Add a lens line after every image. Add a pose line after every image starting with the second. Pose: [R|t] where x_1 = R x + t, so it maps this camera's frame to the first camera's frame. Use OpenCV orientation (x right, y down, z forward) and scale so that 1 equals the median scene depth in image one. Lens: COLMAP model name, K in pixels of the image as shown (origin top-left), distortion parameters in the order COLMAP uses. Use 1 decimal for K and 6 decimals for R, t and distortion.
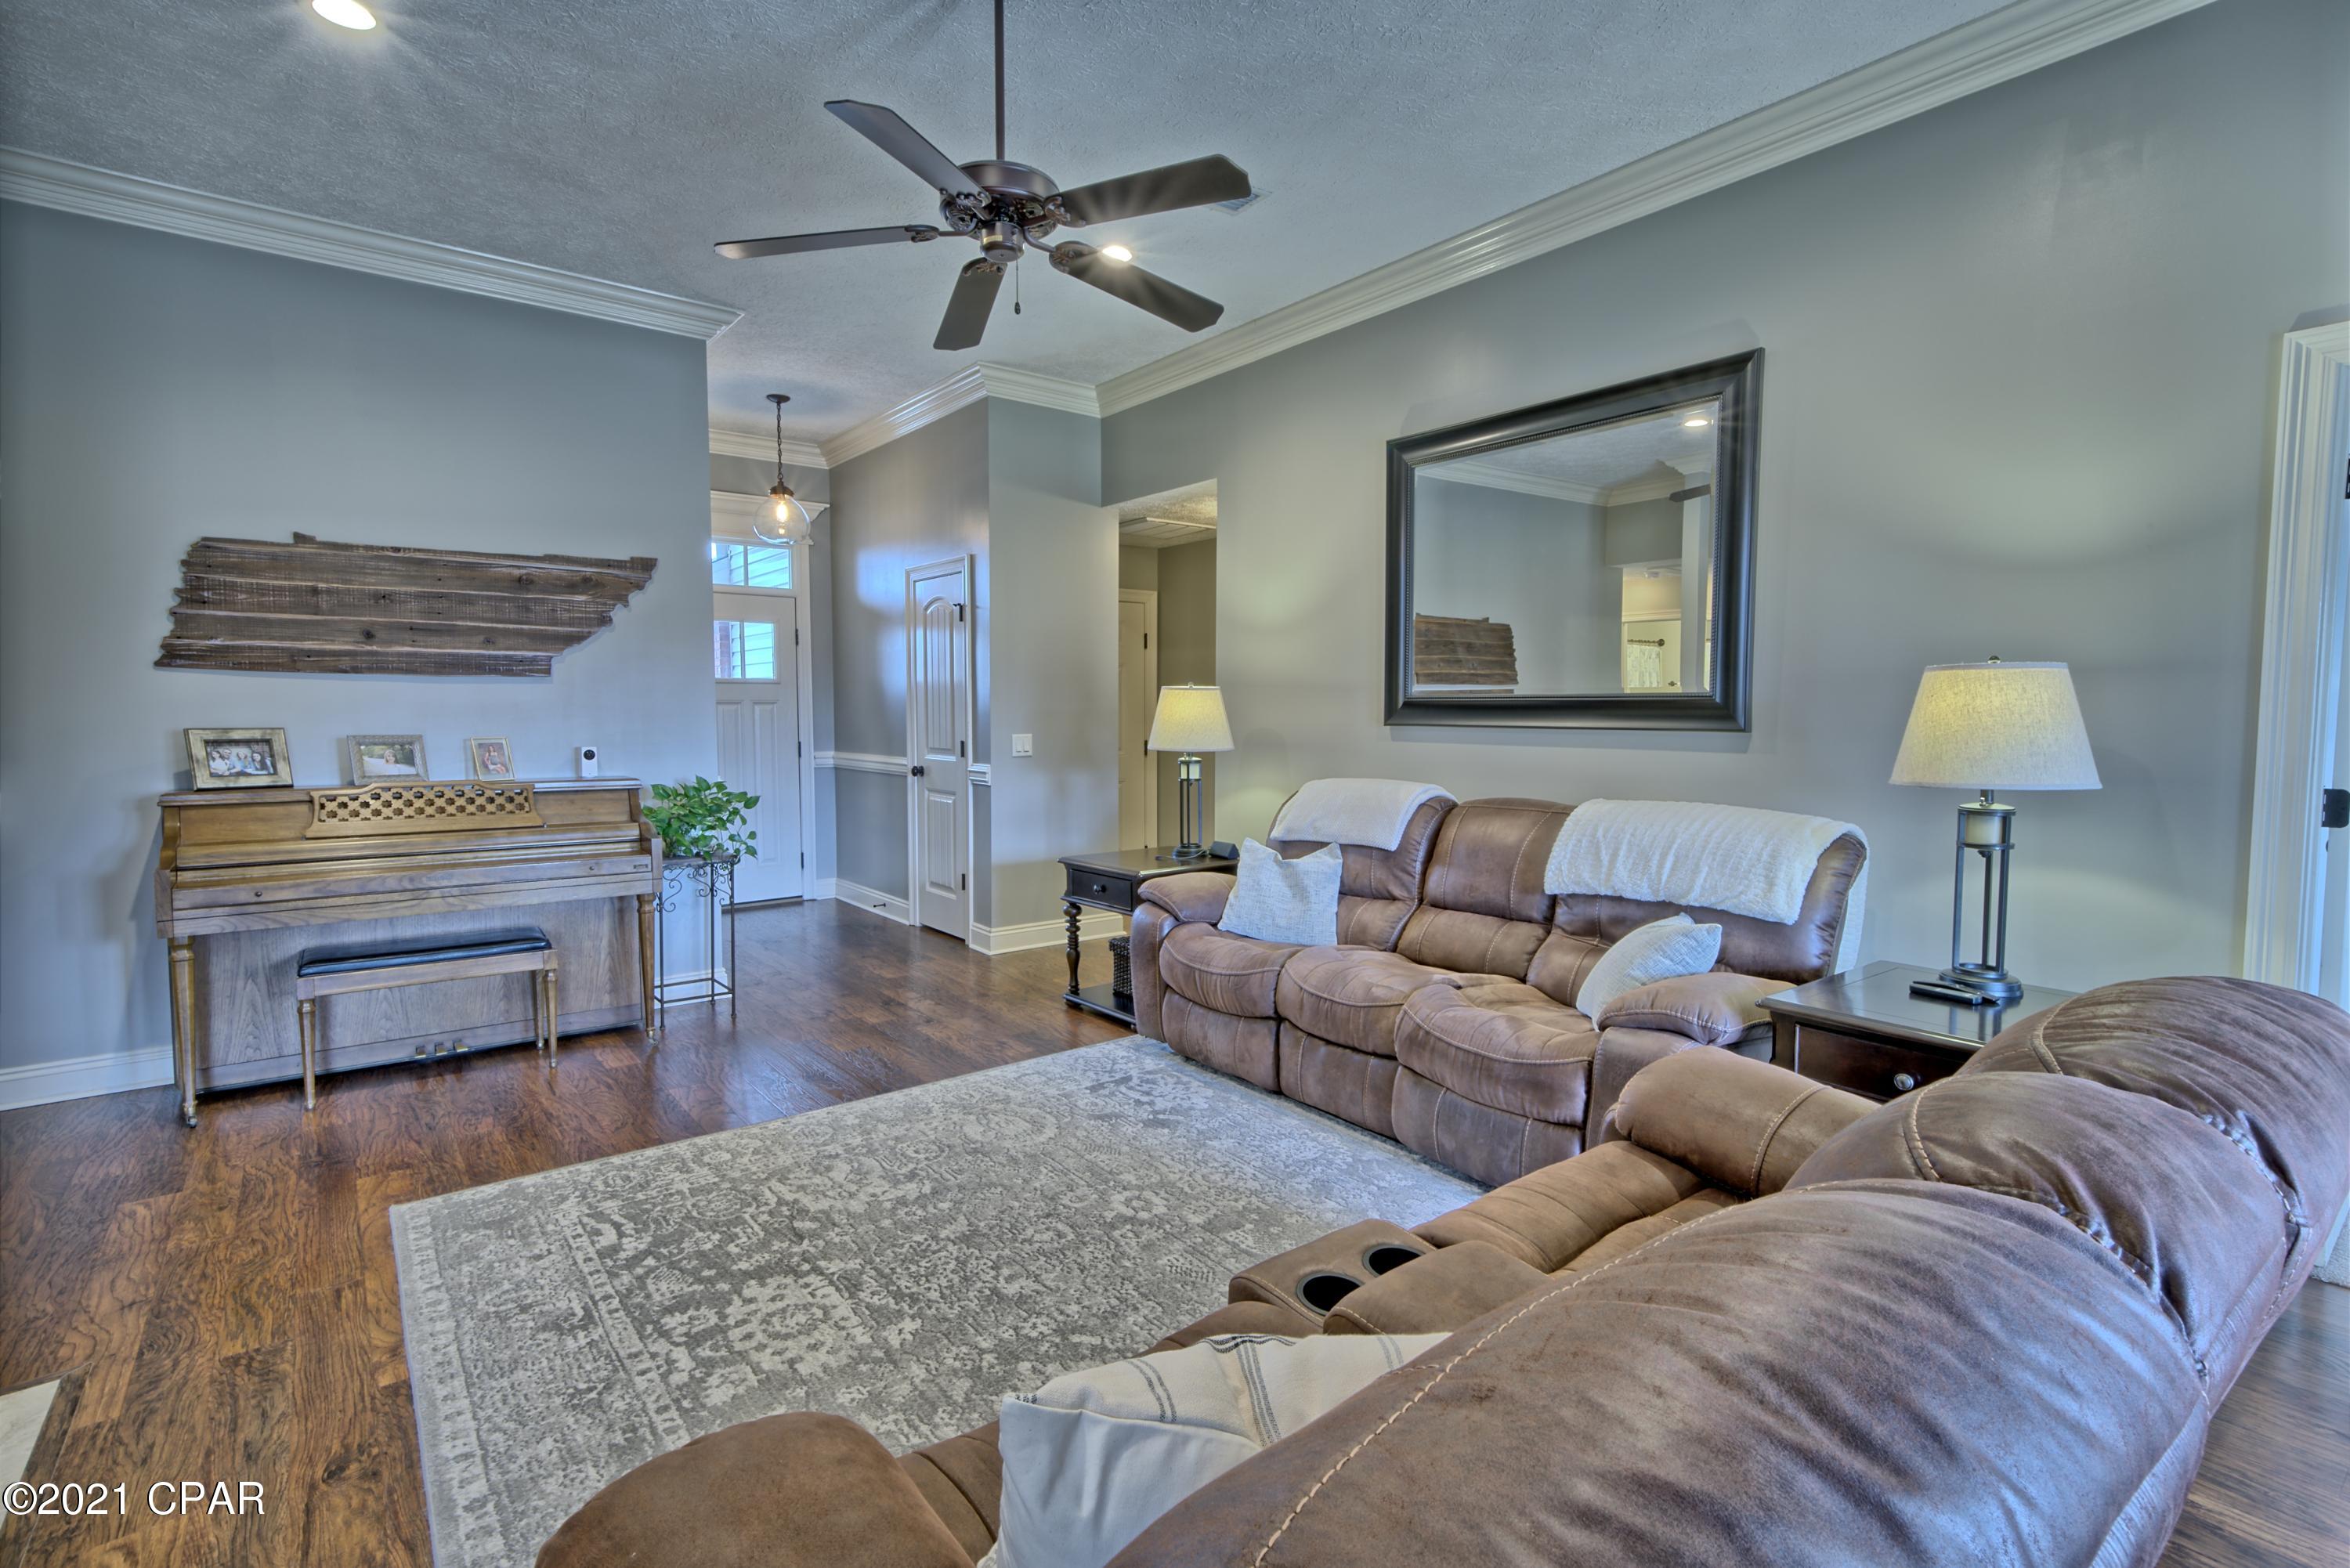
lens RADIAL K [[1102.9, 0, 1171.3], [0, 1102.9, 778.6], [0, 0, 1]] dist [0.016954, 0.000556]
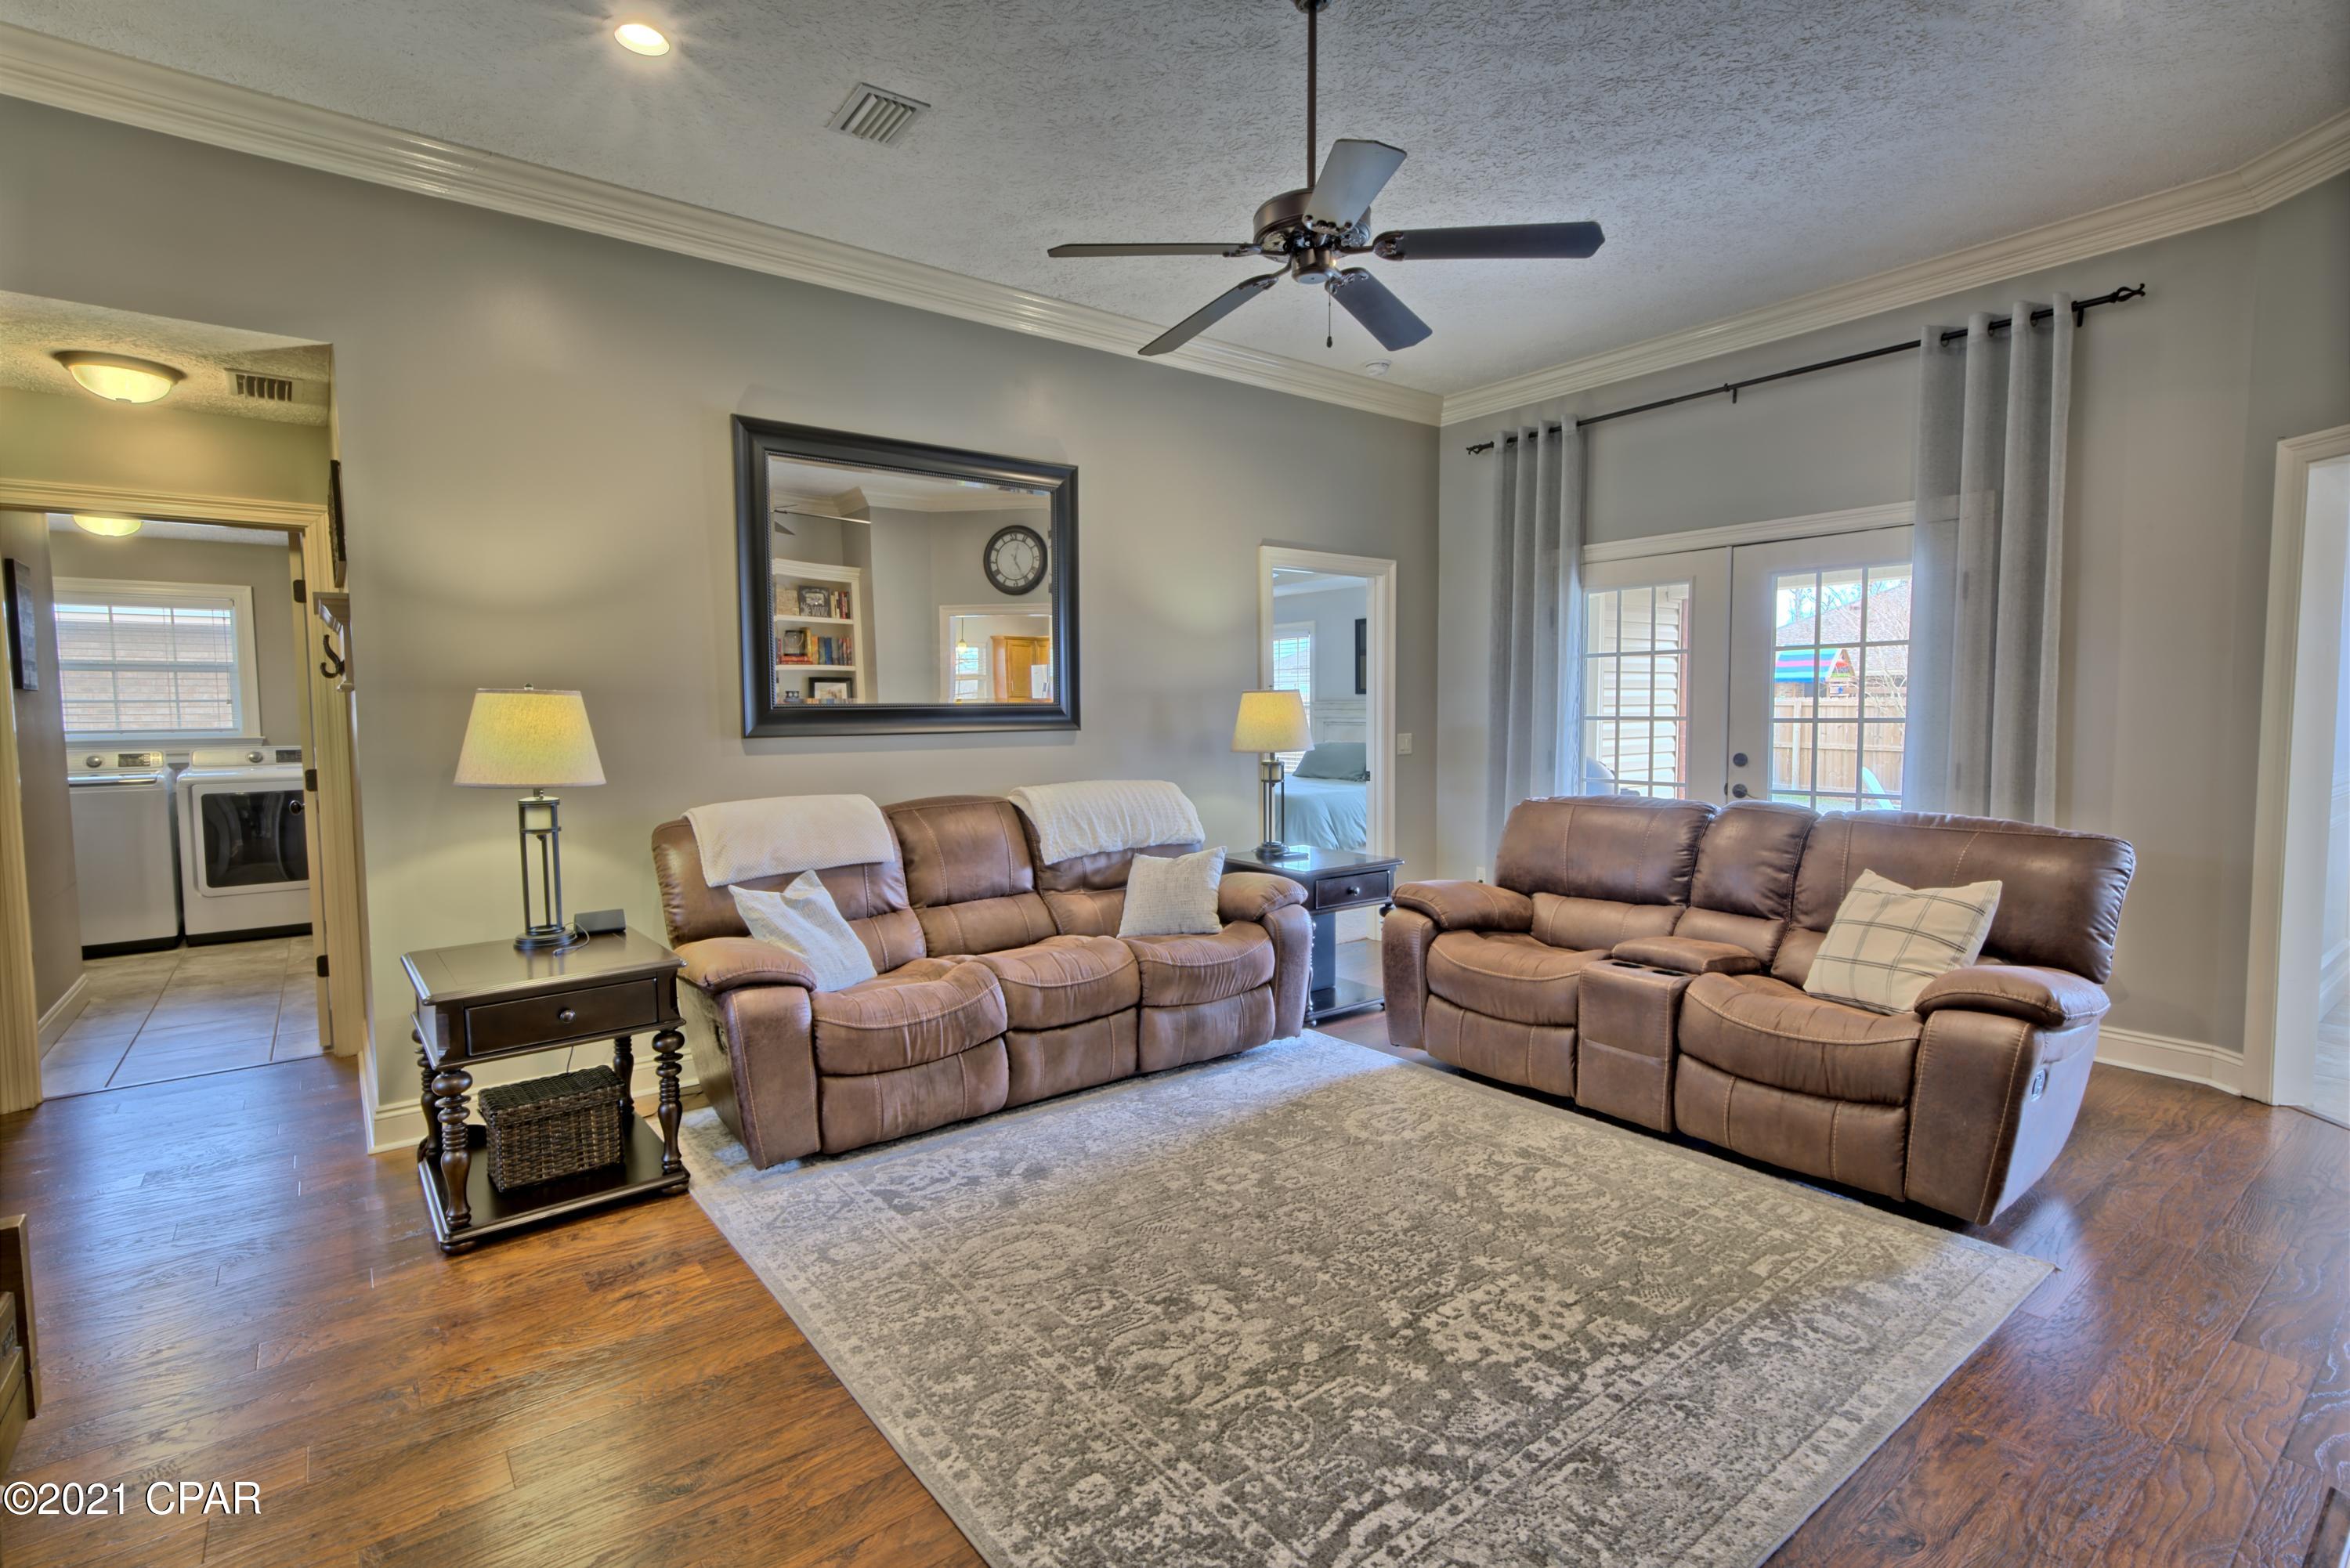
lens RADIAL K [[1102.9, 0, 1171.3], [0, 1102.9, 778.6], [0, 0, 1]] dist [0.016954, 0.000556]
pose [[-0.001051, -0.065965, 0.997821, -1.072566], [0.074145, 0.995070, 0.065861, -0.075455], [-0.997247, 0.074053, 0.003845, 1.027083]]
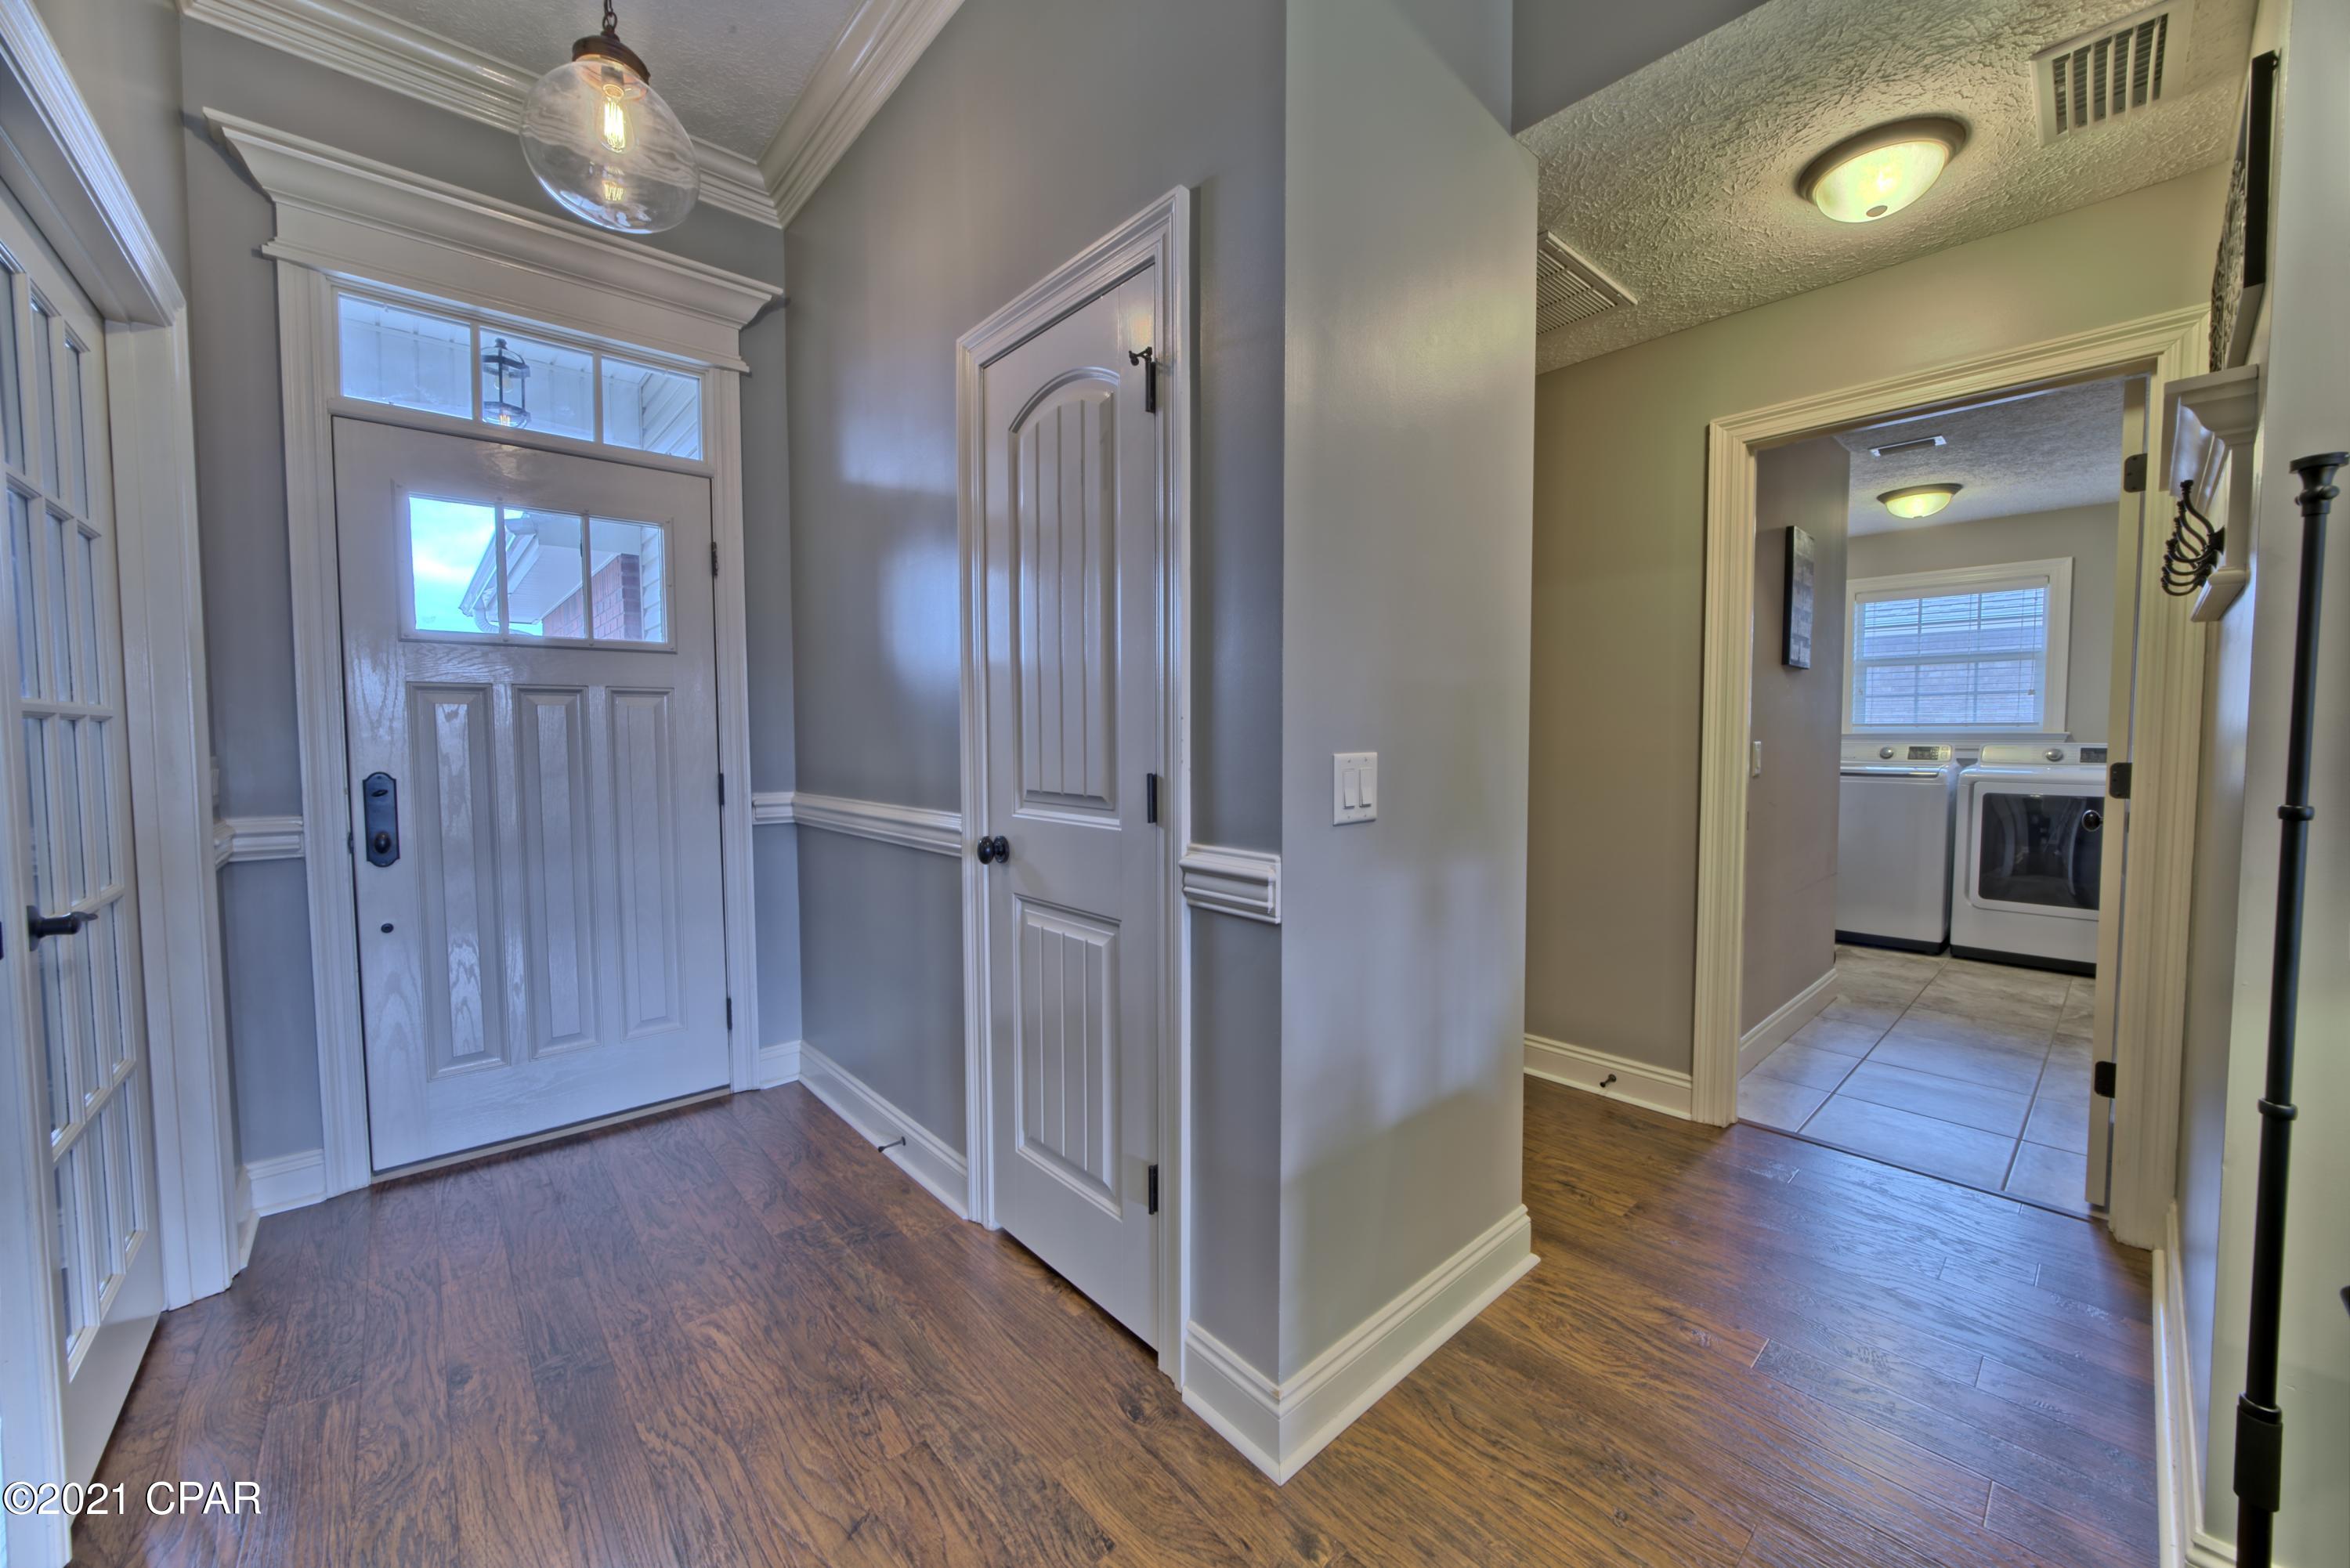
lens RADIAL K [[873.6, 0, 1171.6], [0, 873.6, 777.5], [0, 0, 1]] dist [-0.010937, 0.000754]
pose [[0.997151, -0.008858, 0.074910, -0.421911], [0.009954, 0.999849, -0.014263, -0.061196], [-0.074772, 0.014968, 0.997088, 1.525686]]
